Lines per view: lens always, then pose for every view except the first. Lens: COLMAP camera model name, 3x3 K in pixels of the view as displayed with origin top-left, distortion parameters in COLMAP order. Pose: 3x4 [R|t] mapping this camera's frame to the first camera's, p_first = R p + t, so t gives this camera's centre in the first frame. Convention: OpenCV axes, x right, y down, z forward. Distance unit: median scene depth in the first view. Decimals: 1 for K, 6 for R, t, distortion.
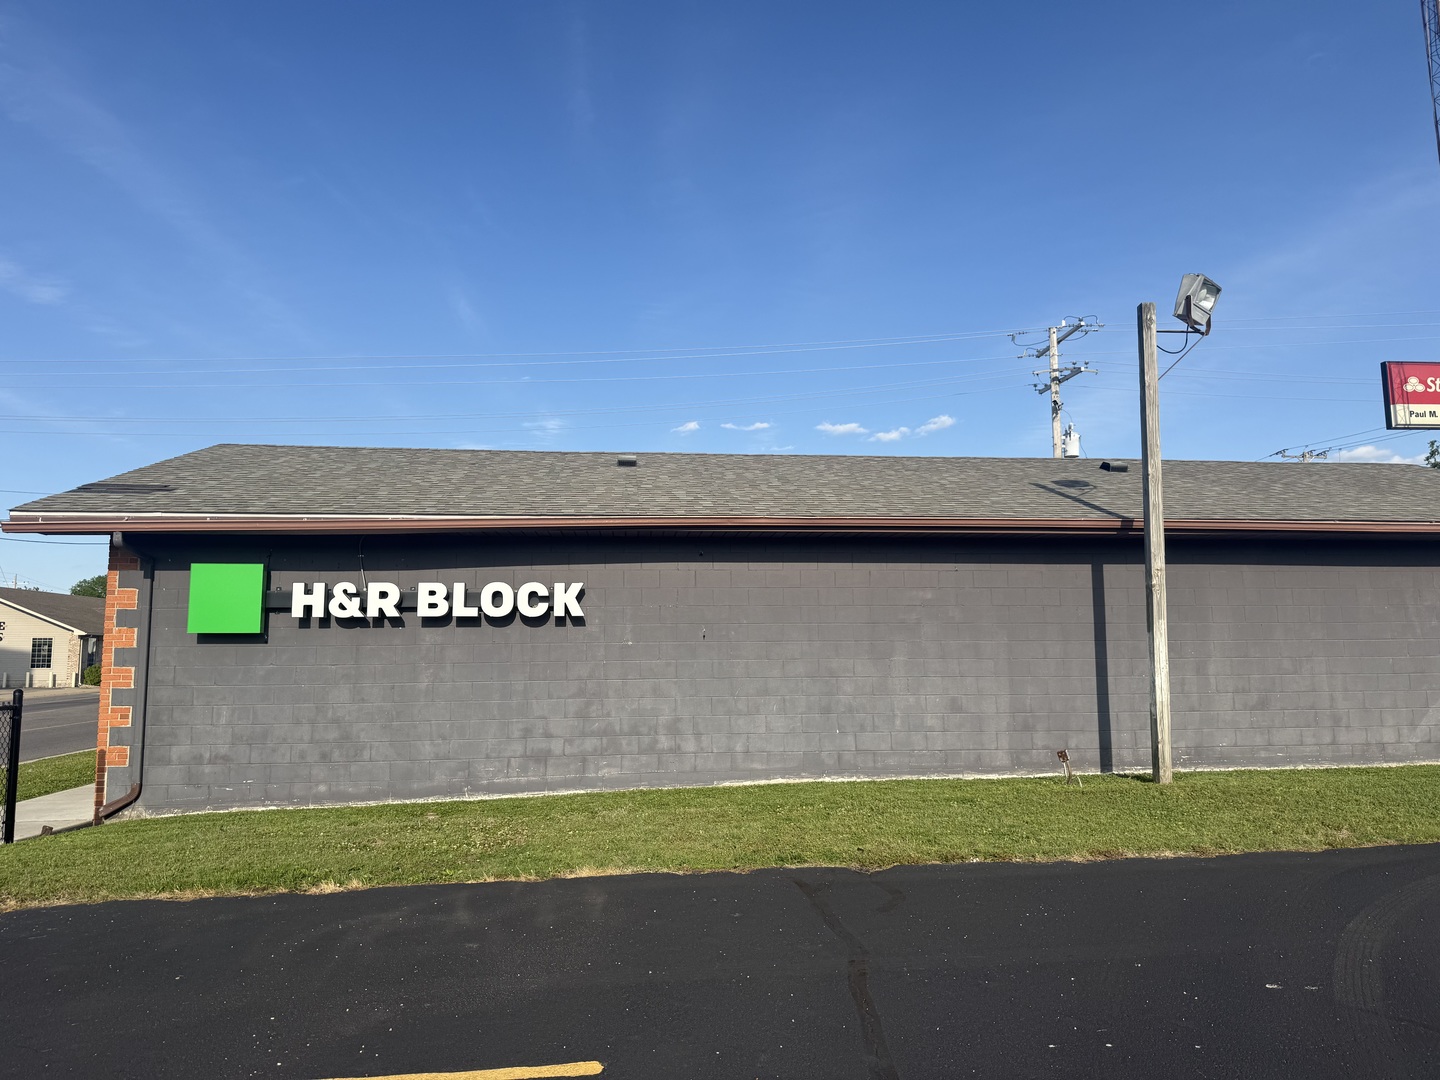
lens RADIAL K [[971.8, 0, 725.6], [0, 971.8, 514.9], [0, 0, 1]] dist [0.146113, -0.202197]
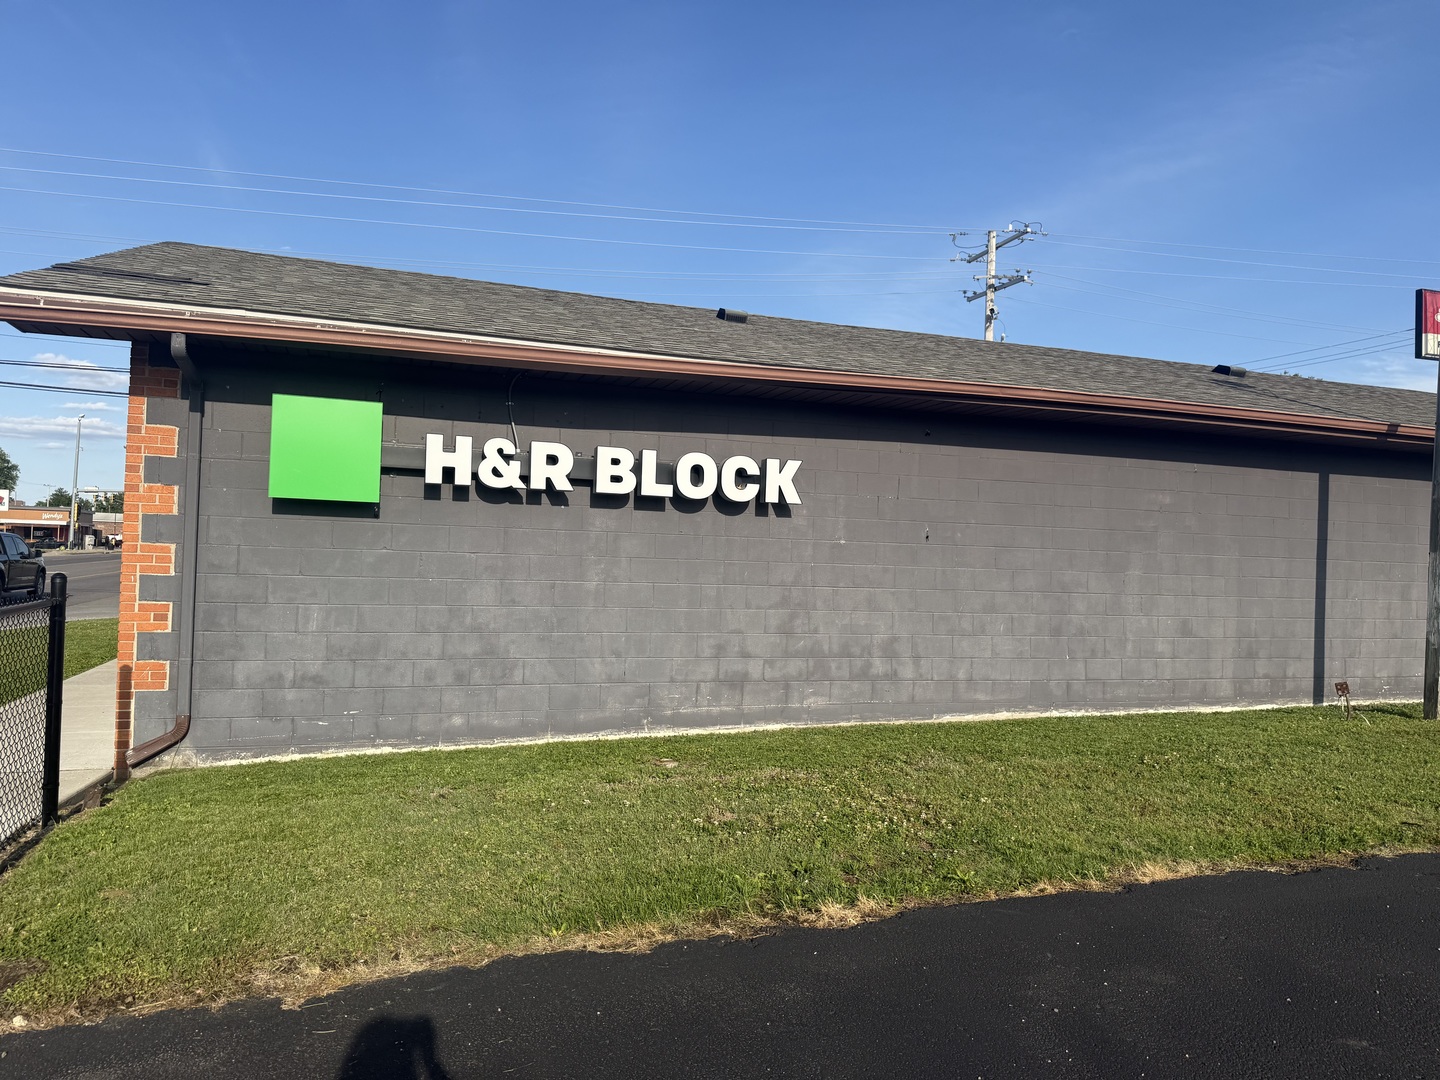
lens RADIAL K [[971.8, 0, 725.6], [0, 971.8, 514.9], [0, 0, 1]] dist [0.146113, -0.202197]
pose [[0.974638, 0.046600, 0.218883, -0.369113], [-0.067849, 0.993575, 0.090587, 0.046663], [-0.213255, -0.103140, 0.971537, 0.269263]]
